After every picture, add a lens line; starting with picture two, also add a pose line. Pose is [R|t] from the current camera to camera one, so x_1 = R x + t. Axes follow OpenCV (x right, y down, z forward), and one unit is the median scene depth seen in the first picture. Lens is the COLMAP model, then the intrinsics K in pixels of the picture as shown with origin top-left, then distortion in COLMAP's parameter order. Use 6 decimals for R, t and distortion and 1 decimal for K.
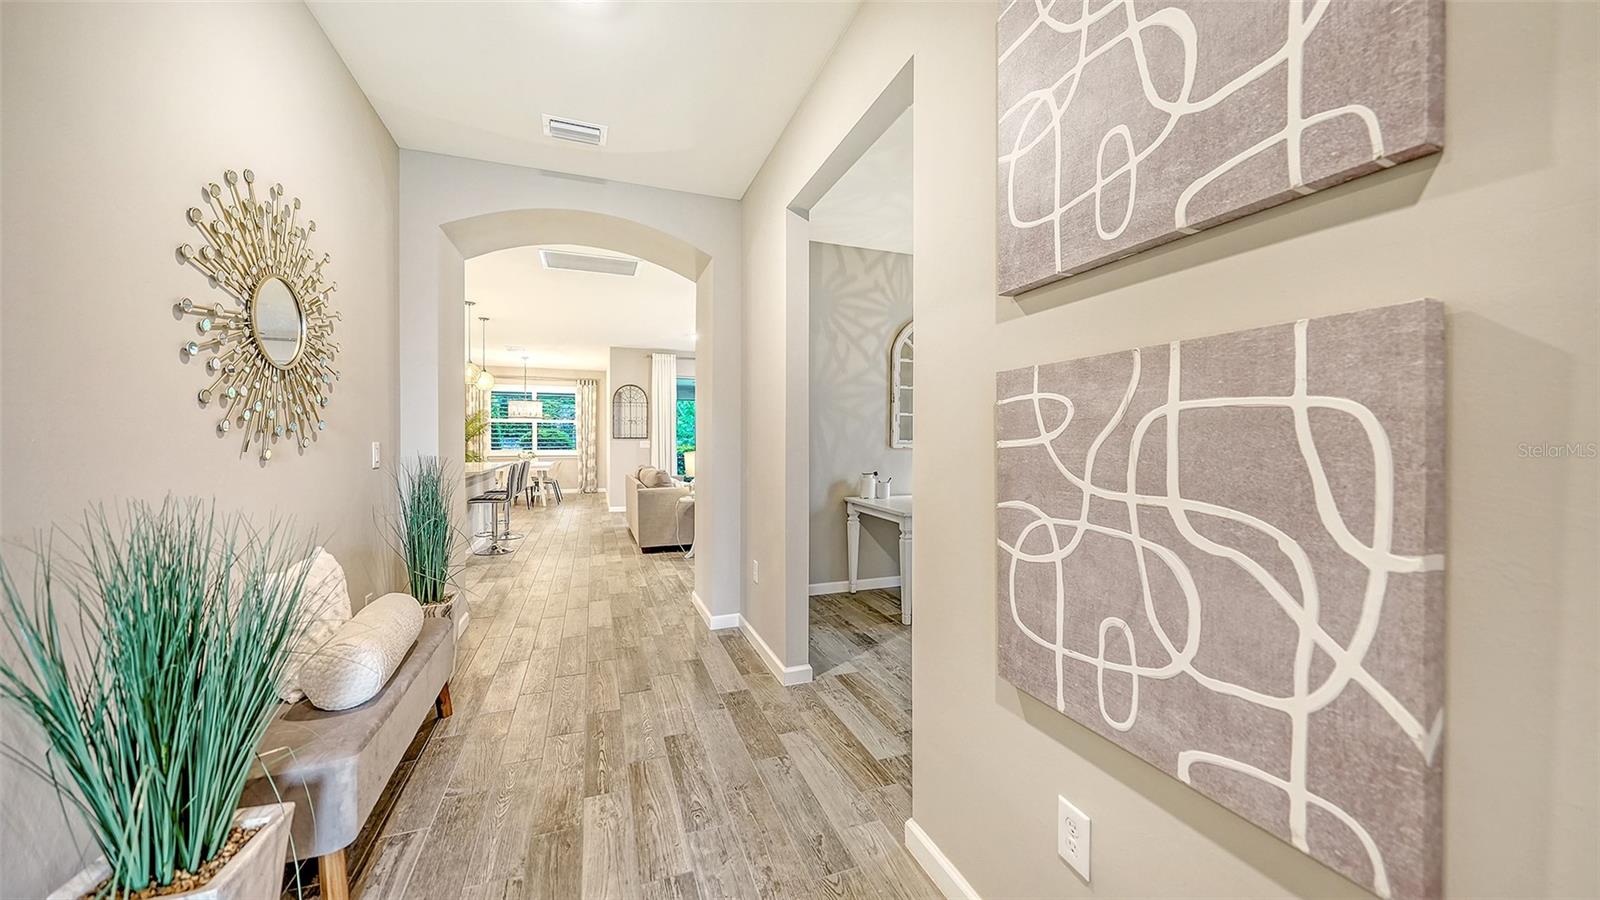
lens RADIAL K [[557.9, 0, 790.0], [0, 557.9, 450.7], [0, 0, 1]] dist [-0.001189, -0.000081]
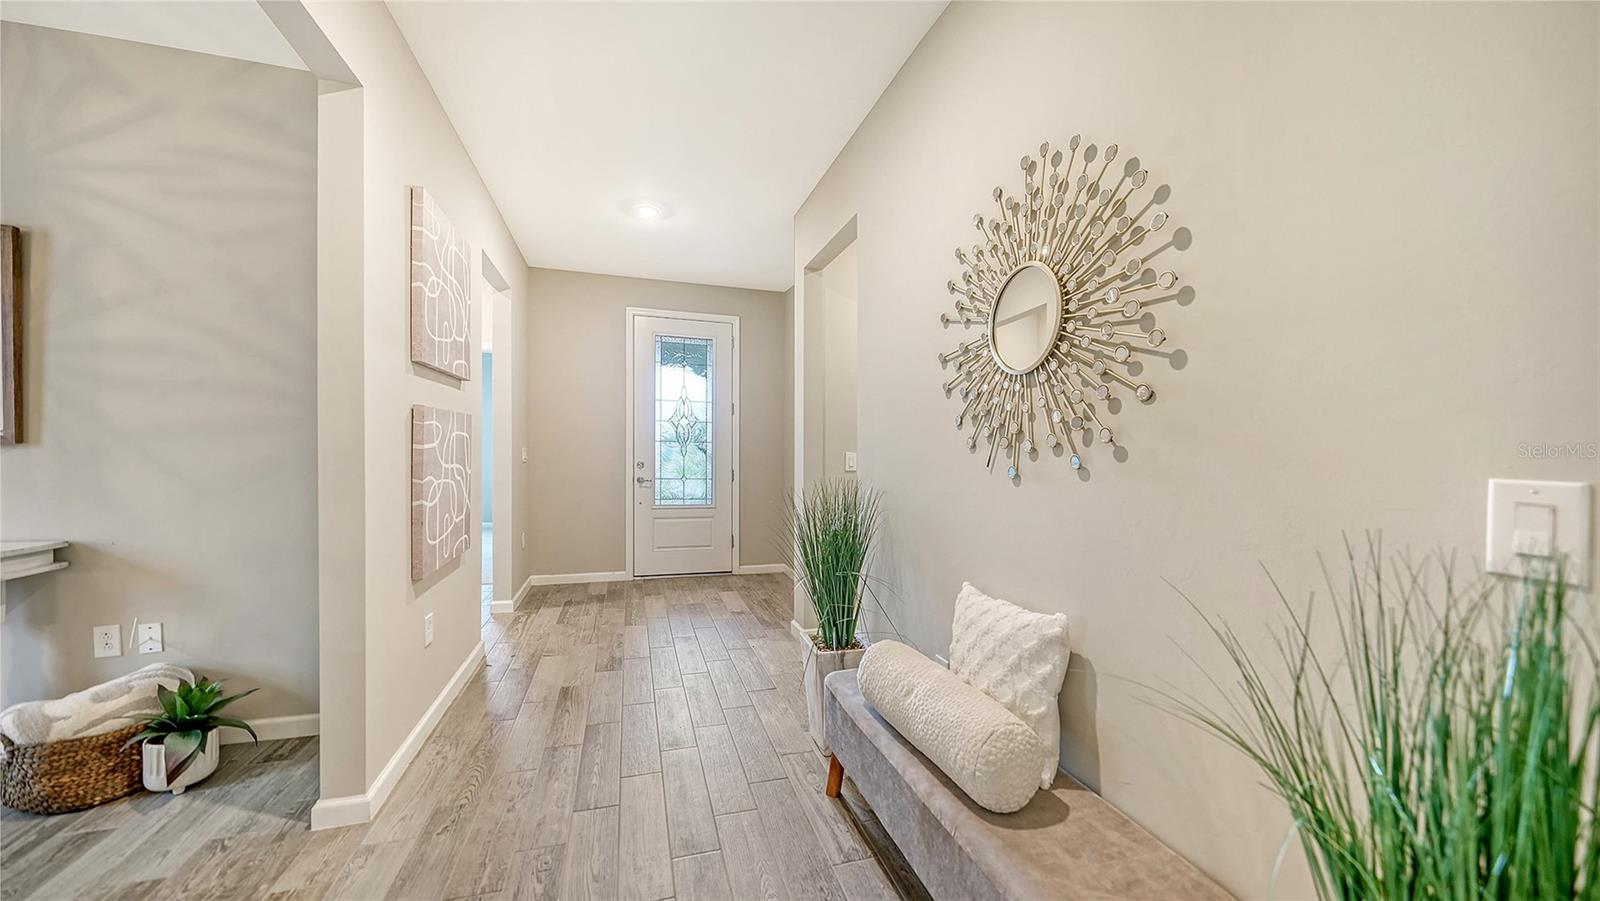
lens RADIAL K [[557.9, 0, 790.0], [0, 557.9, 451.2], [0, 0, 1]] dist [-0.001189, -0.000081]
pose [[-0.998335, -0.018536, 0.054626, -0.651733], [-0.016931, 0.999415, 0.029711, -0.051197], [-0.055144, 0.028736, -0.998065, 2.031430]]
